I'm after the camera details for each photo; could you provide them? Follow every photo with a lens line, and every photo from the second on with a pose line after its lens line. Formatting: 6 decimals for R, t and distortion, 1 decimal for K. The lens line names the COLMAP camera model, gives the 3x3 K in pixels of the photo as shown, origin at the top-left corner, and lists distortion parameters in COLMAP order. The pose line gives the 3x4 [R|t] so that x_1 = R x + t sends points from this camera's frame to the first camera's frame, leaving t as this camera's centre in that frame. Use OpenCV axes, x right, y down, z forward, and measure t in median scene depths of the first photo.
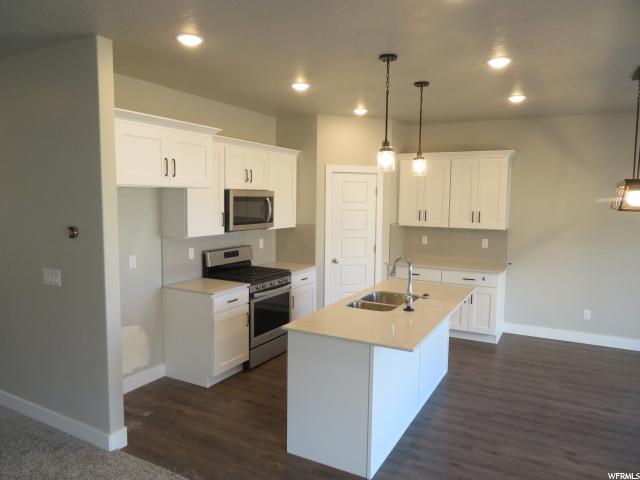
lens RADIAL K [[456.7, 0, 319.8], [0, 456.7, 239.6], [0, 0, 1]] dist [-0.010398, 0.006671]
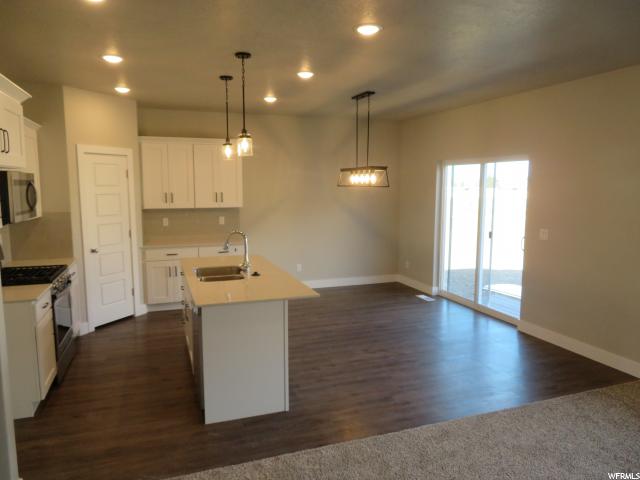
lens RADIAL K [[456.7, 0, 319.8], [0, 456.7, 240.3], [0, 0, 1]] dist [-0.010398, 0.006671]
pose [[0.663521, -0.101194, 0.741283, -0.451761], [0.075594, 0.994808, 0.068139, -0.002067], [-0.744329, 0.010824, 0.667725, 0.075962]]
